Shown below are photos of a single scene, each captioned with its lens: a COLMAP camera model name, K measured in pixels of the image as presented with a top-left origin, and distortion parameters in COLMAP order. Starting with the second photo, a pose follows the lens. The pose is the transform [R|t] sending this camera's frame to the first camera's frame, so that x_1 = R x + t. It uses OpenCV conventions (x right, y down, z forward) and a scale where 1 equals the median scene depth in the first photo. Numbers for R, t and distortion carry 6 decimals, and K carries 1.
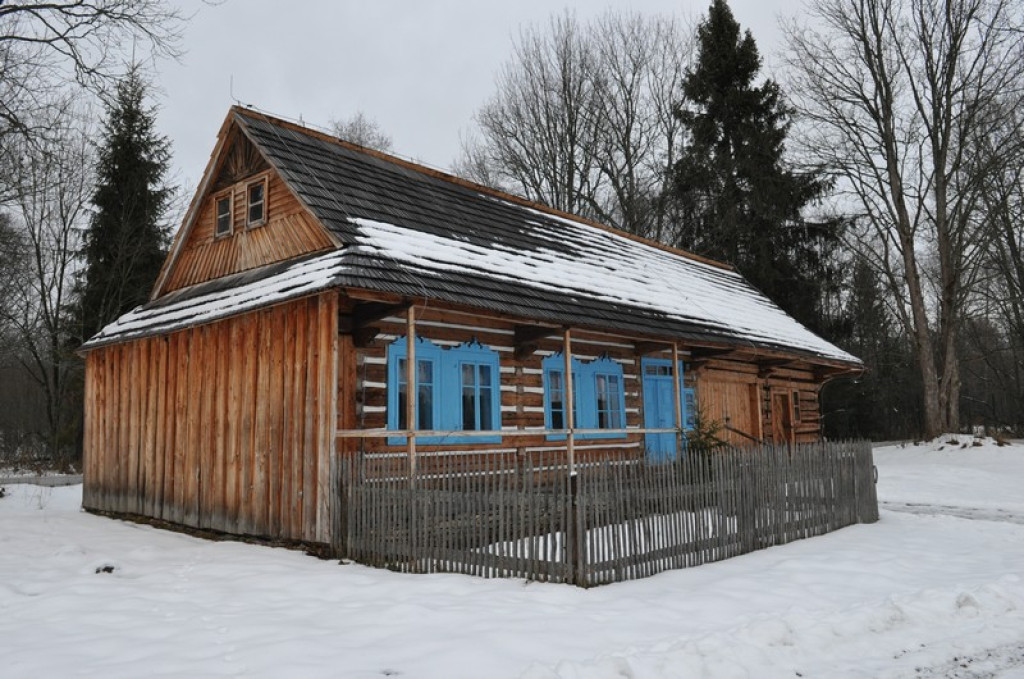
lens RADIAL K [[759.5, 0, 512.0], [0, 759.5, 339.5], [0, 0, 1]] dist [-0.010545, -0.001223]
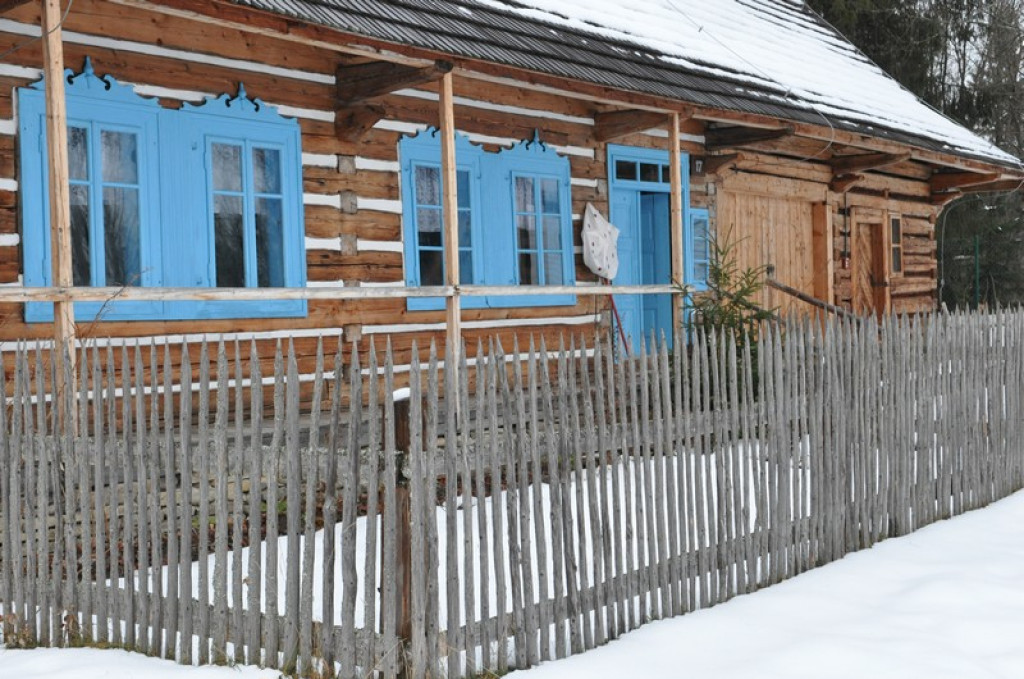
lens RADIAL K [[1287.0, 0, 513.1], [0, 1287.0, 314.7], [0, 0, 1]] dist [0.105579, 0.007652]
pose [[0.995963, -0.006437, 0.089536, 0.040488], [-0.005517, 0.991150, 0.132630, 0.028285], [-0.089598, -0.132588, 0.987113, 0.196427]]
